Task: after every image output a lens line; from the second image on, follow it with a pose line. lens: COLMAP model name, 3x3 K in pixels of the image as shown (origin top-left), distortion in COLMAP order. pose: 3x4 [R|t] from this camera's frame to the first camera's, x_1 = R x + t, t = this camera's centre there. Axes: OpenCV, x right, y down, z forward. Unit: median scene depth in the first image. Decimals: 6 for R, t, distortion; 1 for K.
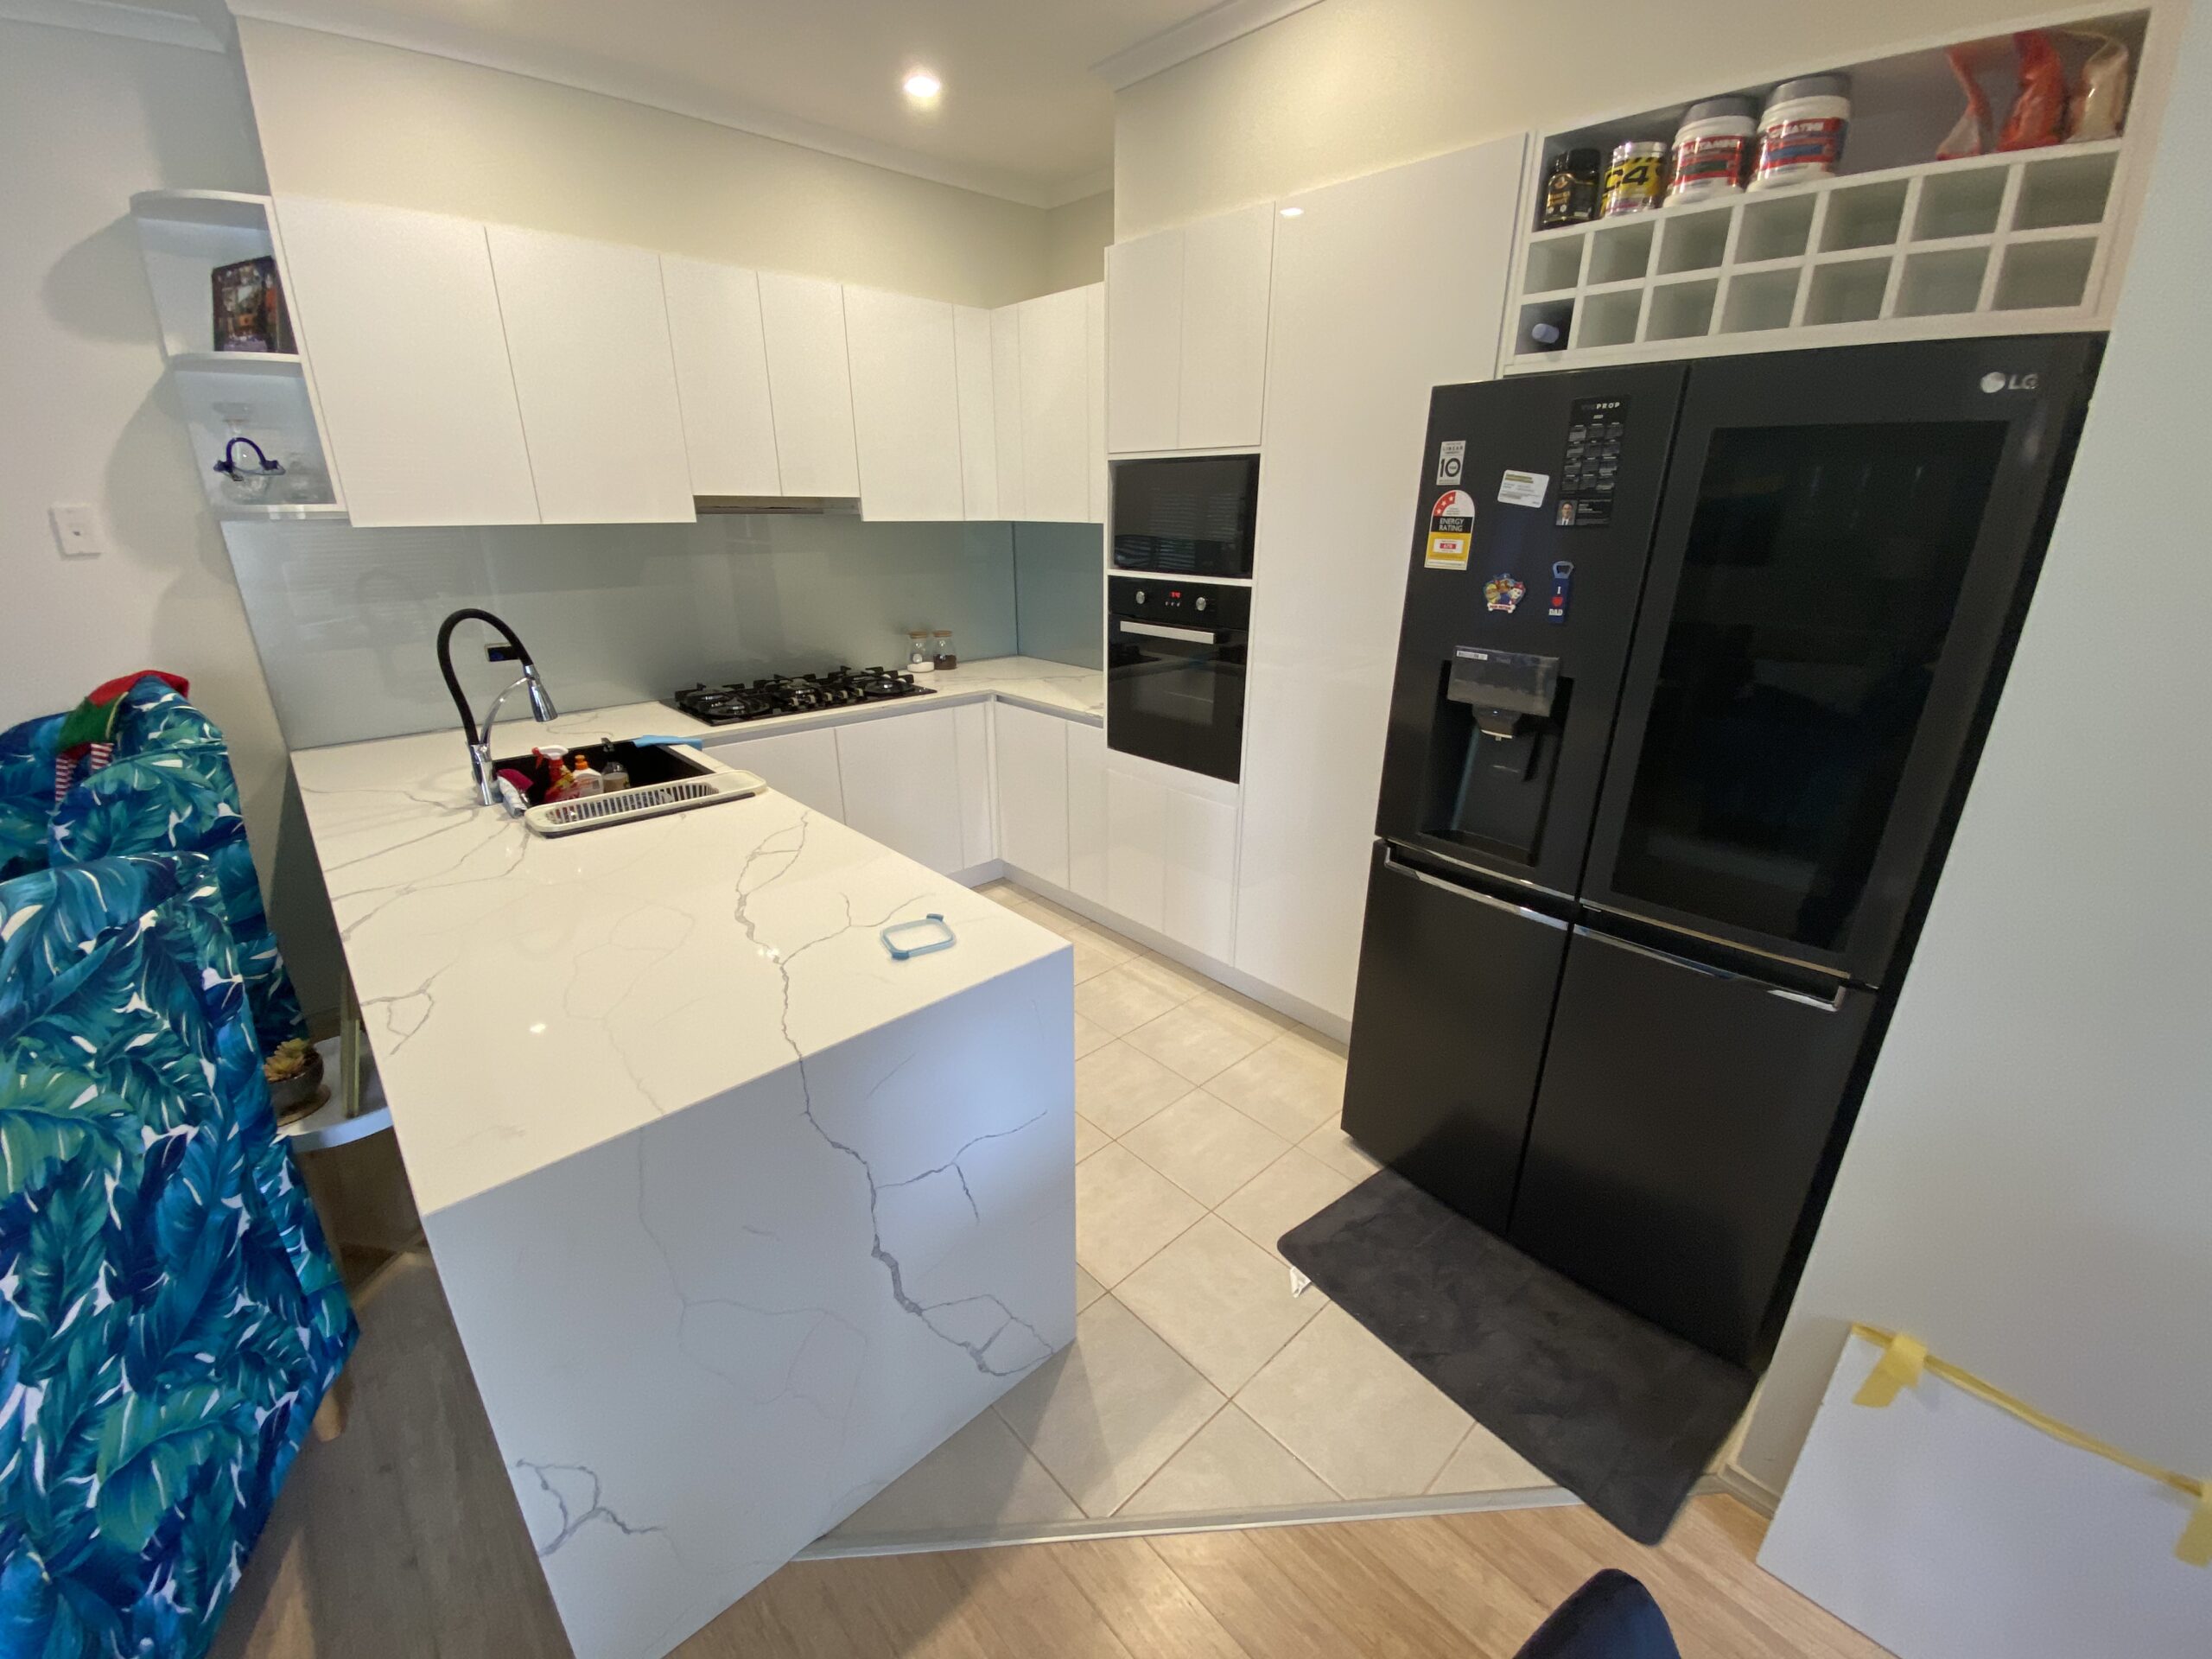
lens RADIAL K [[881.2, 0, 1109.2], [0, 881.2, 837.0], [0, 0, 1]] dist [0.012338, -0.016047]
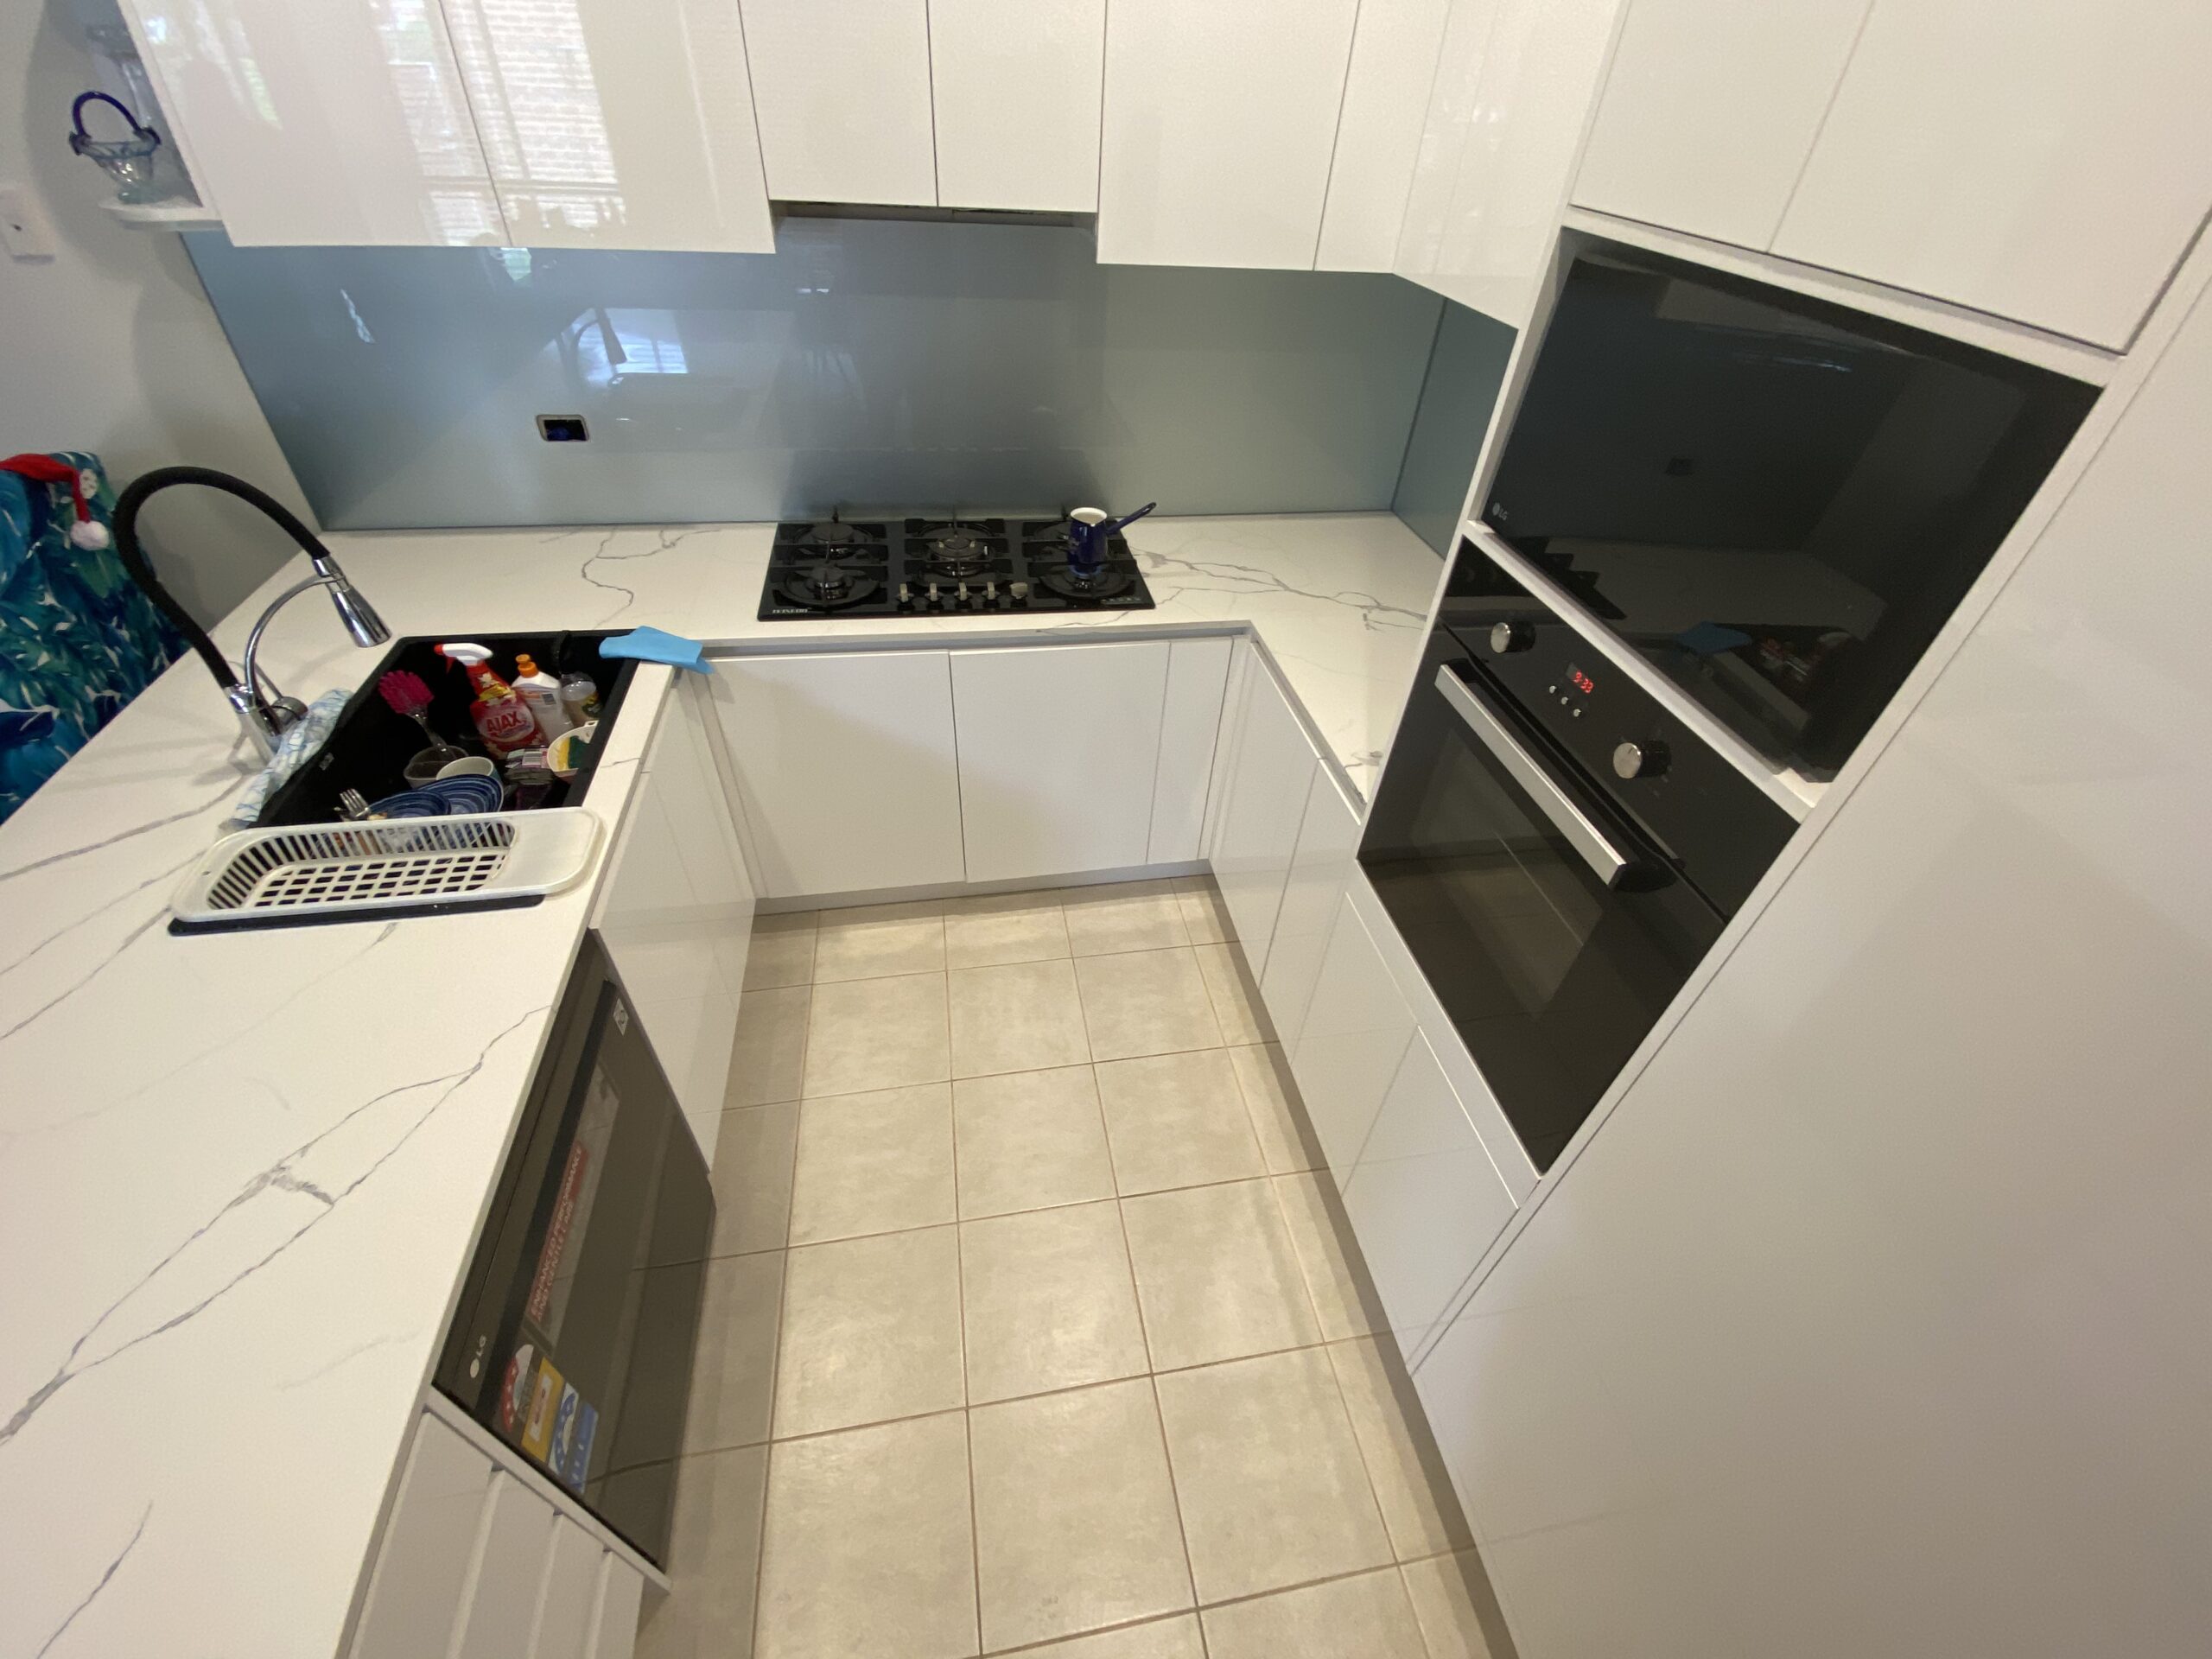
lens RADIAL K [[890.9, 0, 1106.0], [0, 890.9, 829.5], [0, 0, 1]] dist [0.022279, -0.018415]
pose [[0.836673, 0.383405, -0.391125, 0.098821], [-0.234592, 0.896161, 0.376646, -0.391025], [0.494919, -0.223375, 0.839738, 0.729340]]
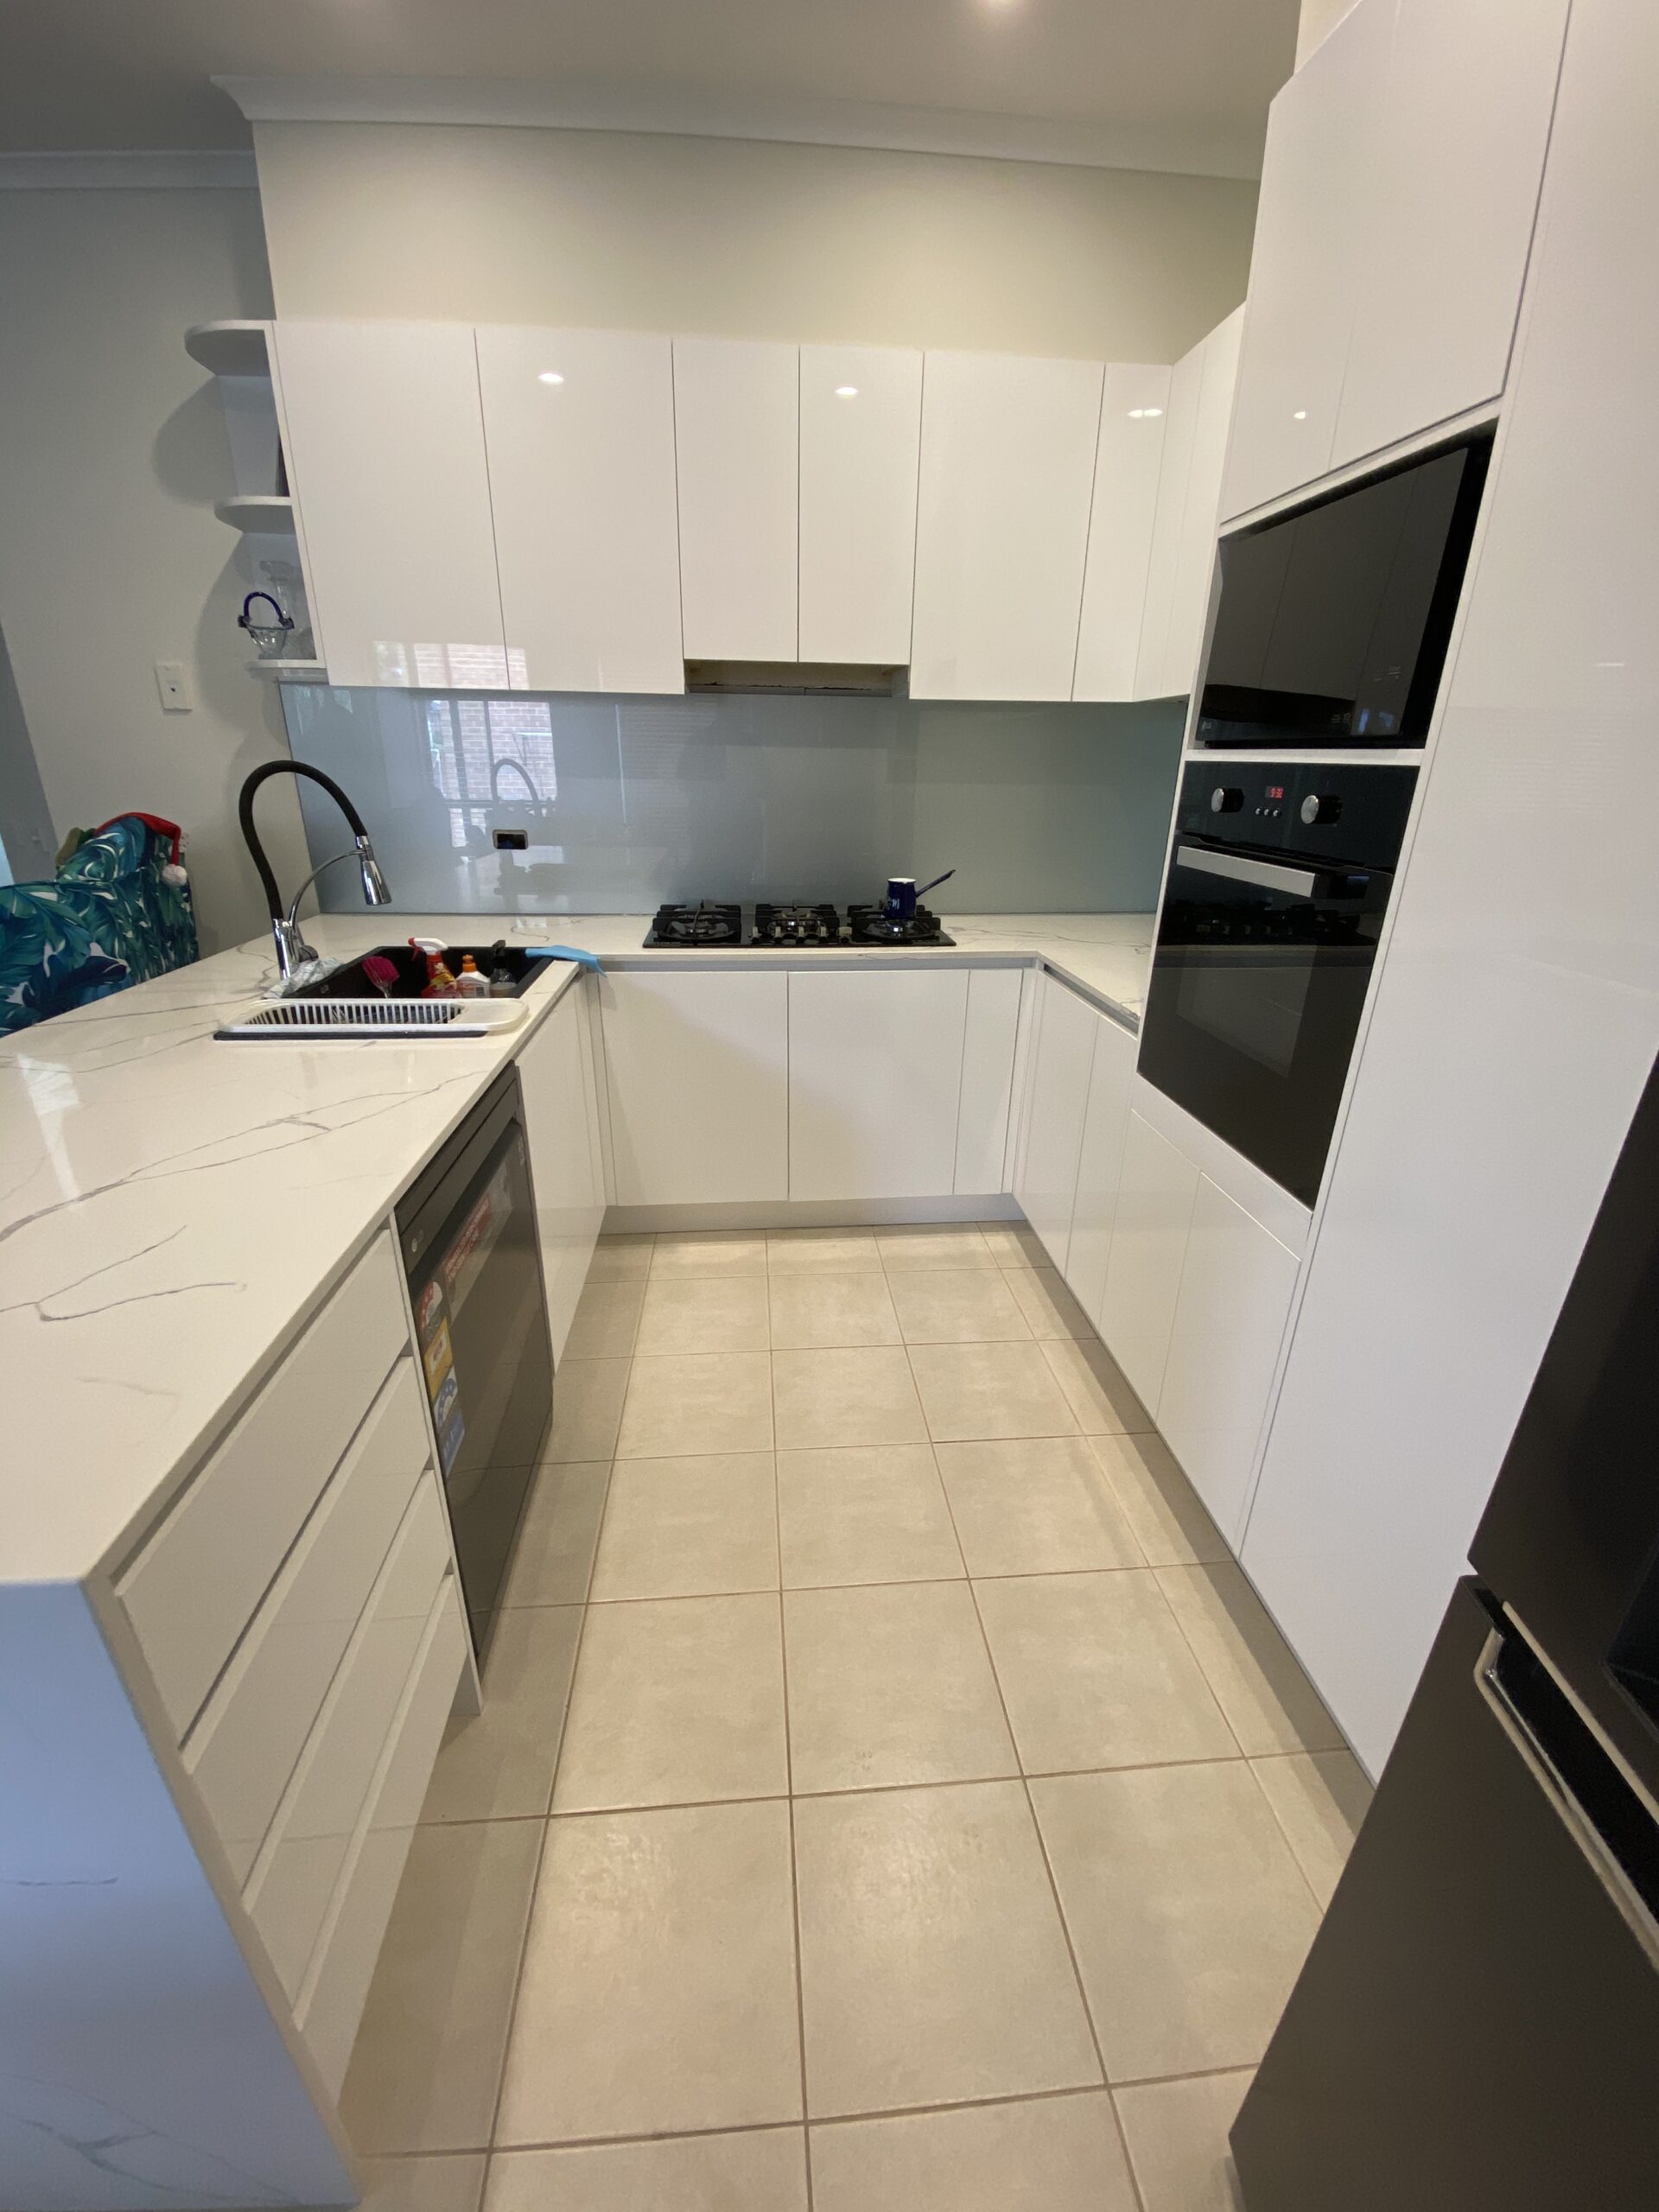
lens RADIAL K [[890.9, 0, 829.5], [0, 890.9, 1106.0], [0, 0, 1]] dist [0.022279, -0.018415]
pose [[0.788159, 0.228302, -0.571563, 0.253116], [-0.226477, 0.971080, 0.075582, -0.112351], [0.572288, 0.069875, 0.817070, 0.586597]]
